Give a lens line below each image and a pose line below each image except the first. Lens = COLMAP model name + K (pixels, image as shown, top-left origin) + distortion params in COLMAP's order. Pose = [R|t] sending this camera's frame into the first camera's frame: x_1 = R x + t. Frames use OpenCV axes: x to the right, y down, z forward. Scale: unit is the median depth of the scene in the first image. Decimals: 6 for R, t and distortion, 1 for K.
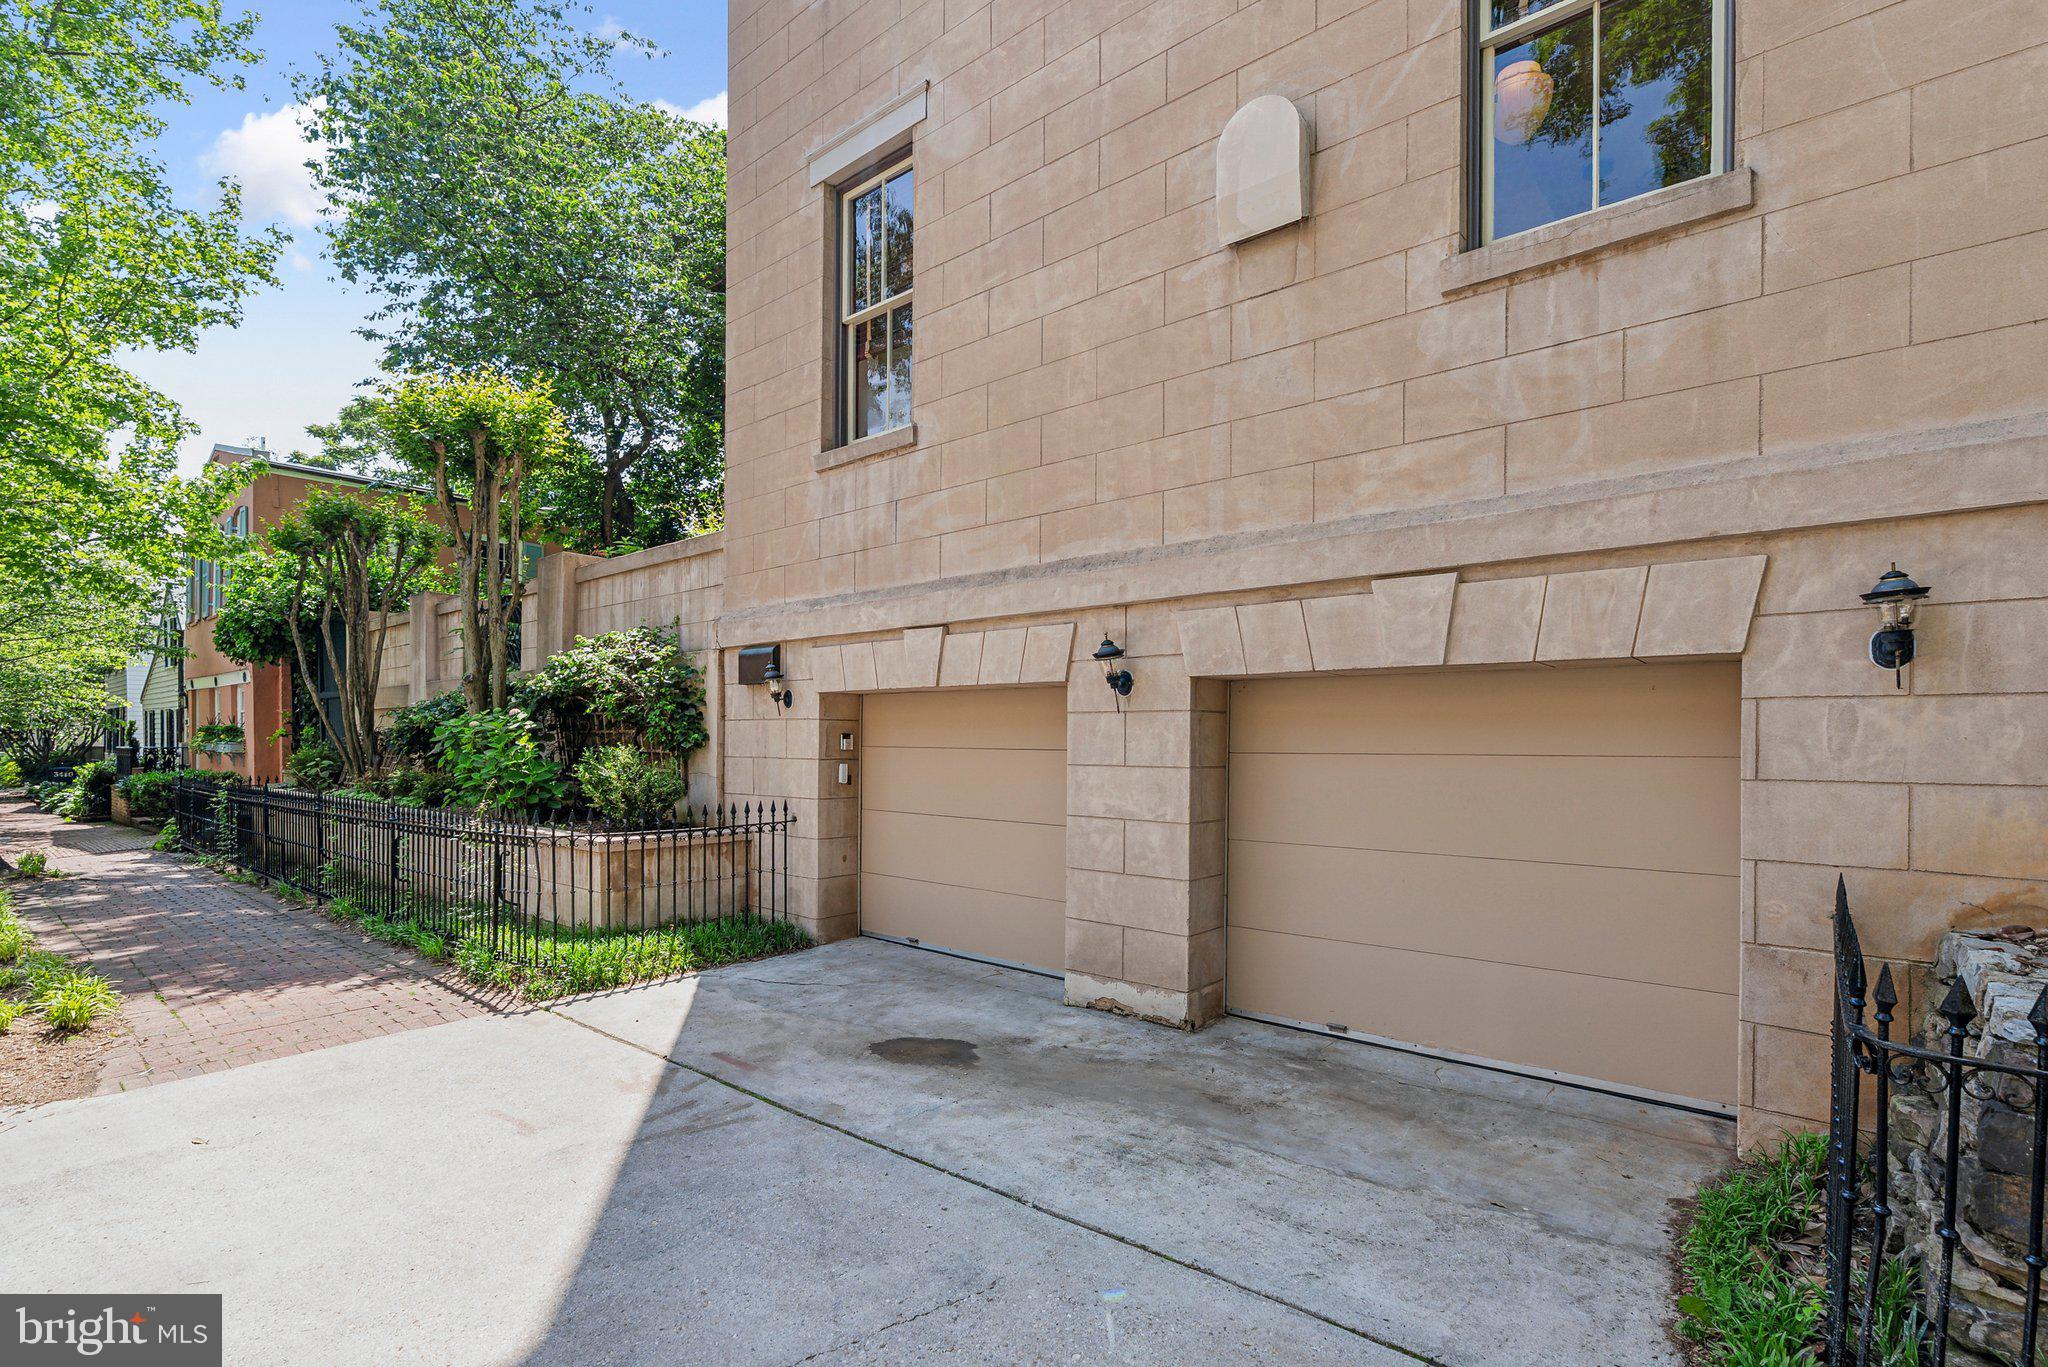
lens RADIAL K [[930.5, 0, 1024.0], [0, 930.5, 683.5], [0, 0, 1]] dist [-0.000110, 0.000281]
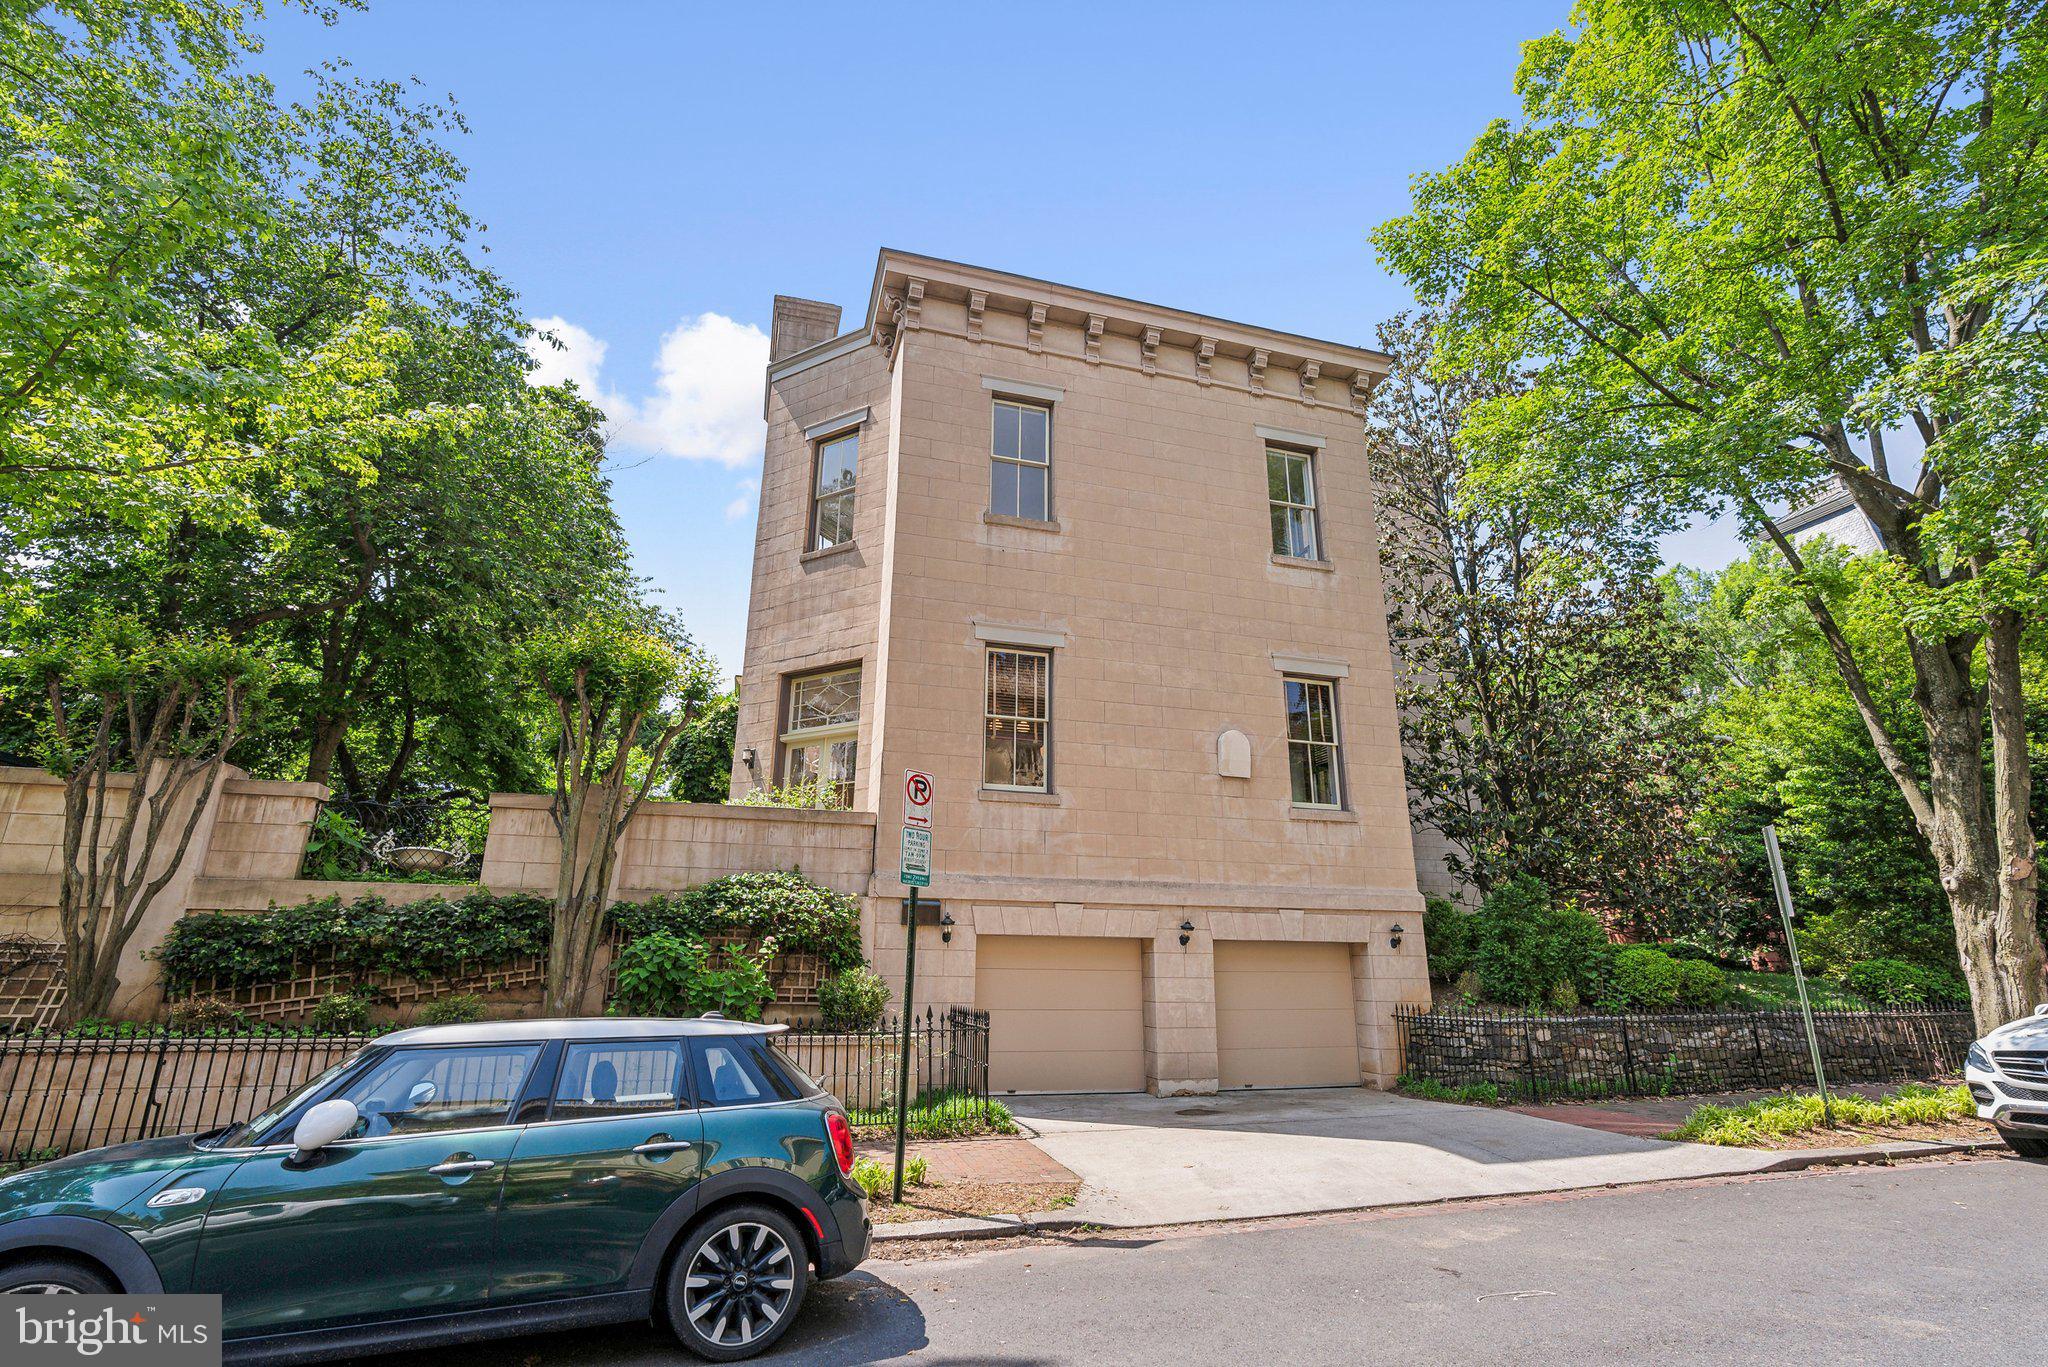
lens RADIAL K [[930.5, 0, 1024.0], [0, 930.5, 683.5], [0, 0, 1]] dist [-0.000110, 0.000281]
pose [[0.557489, 0.285698, 0.779476, -2.168021], [-0.035824, 0.946323, -0.321230, 0.157285], [-0.829411, 0.151158, 0.537800, -0.013563]]
